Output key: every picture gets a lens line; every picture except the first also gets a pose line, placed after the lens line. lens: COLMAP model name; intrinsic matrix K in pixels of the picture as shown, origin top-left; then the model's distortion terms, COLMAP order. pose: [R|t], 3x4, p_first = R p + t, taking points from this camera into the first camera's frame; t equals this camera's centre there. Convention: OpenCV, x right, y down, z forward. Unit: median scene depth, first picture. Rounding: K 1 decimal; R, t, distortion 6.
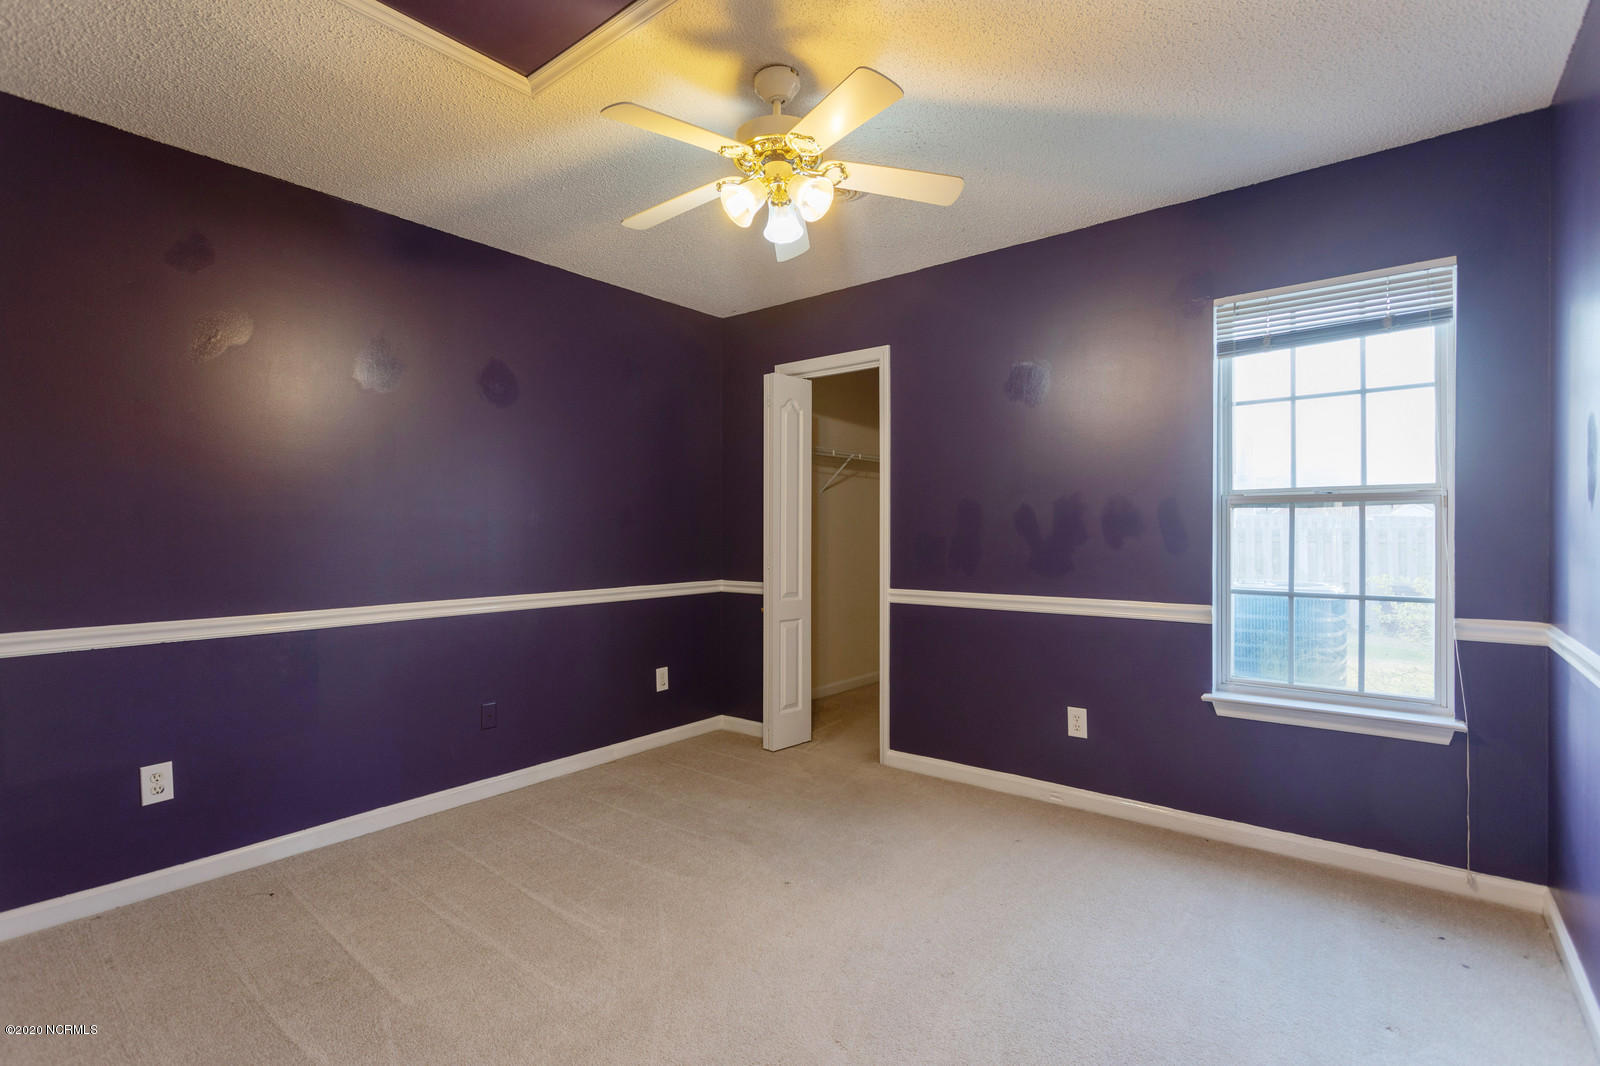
lens RADIAL K [[747.1, 0, 798.7], [0, 747.1, 529.9], [0, 0, 1]] dist [0.001146, 0.000958]
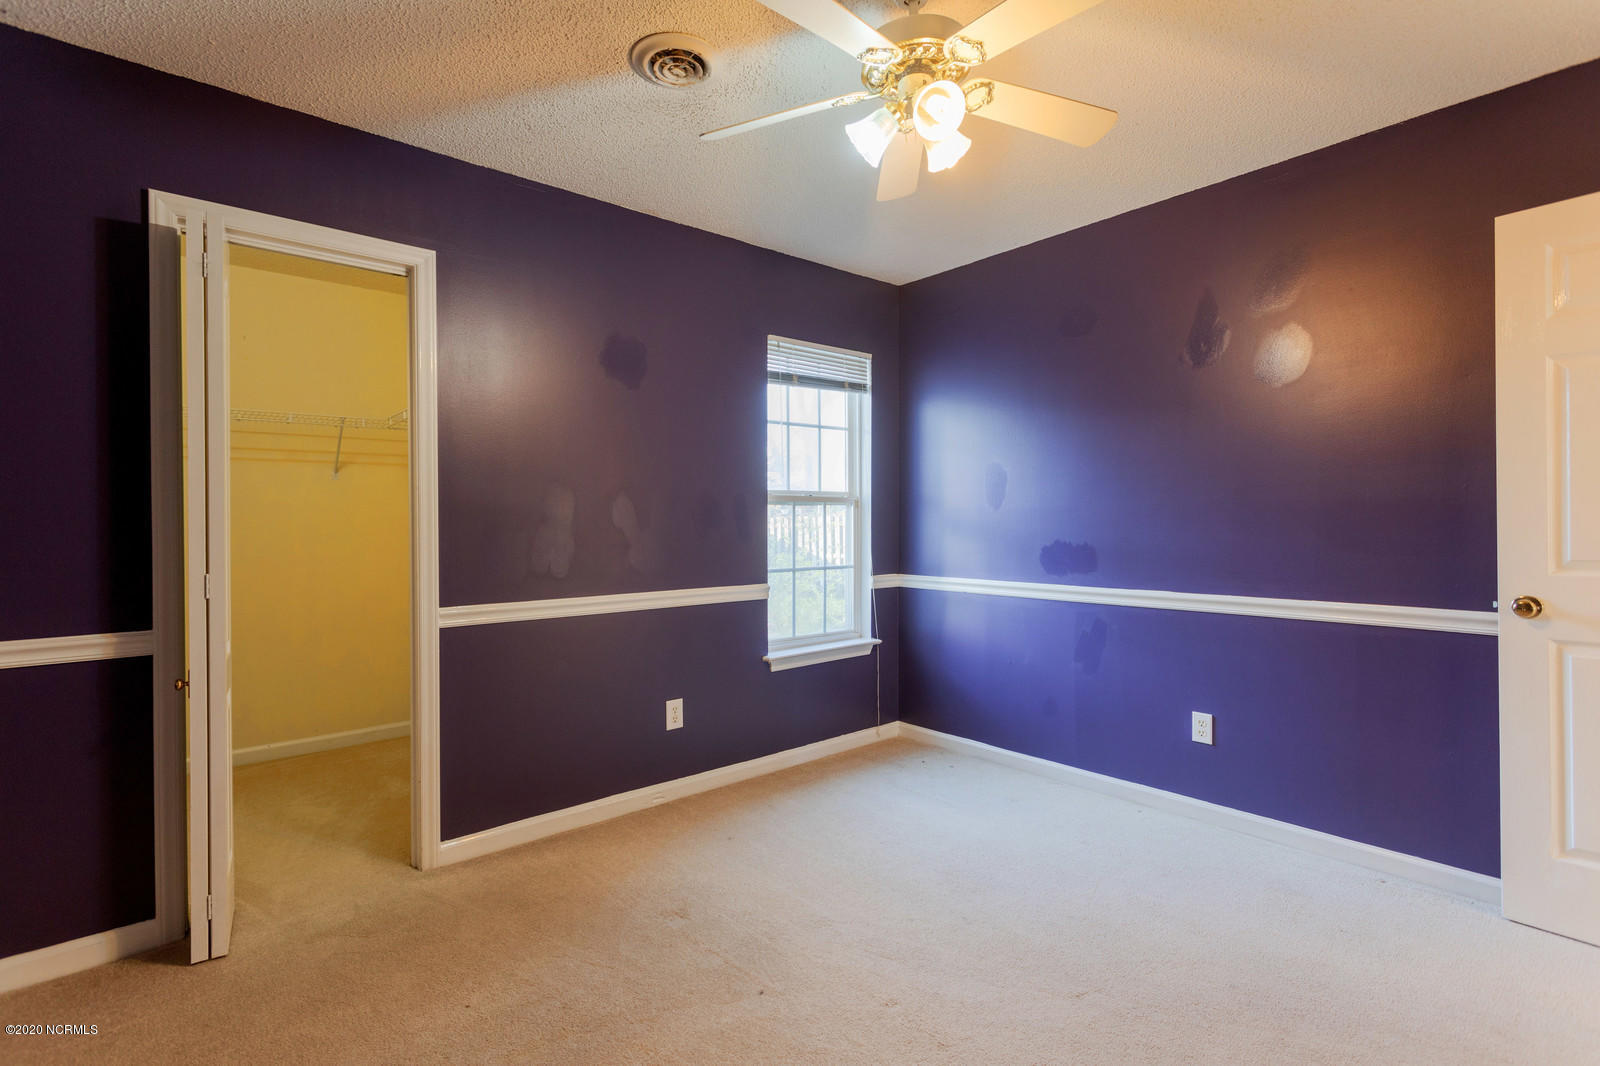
lens RADIAL K [[747.1, 0, 798.7], [0, 747.1, 529.9], [0, 0, 1]] dist [0.001146, 0.000958]
pose [[0.188154, -0.004437, 0.982130, -0.679593], [0.007907, 0.999964, 0.003003, 0.010971], [-0.982108, 0.007200, 0.188182, 0.761718]]
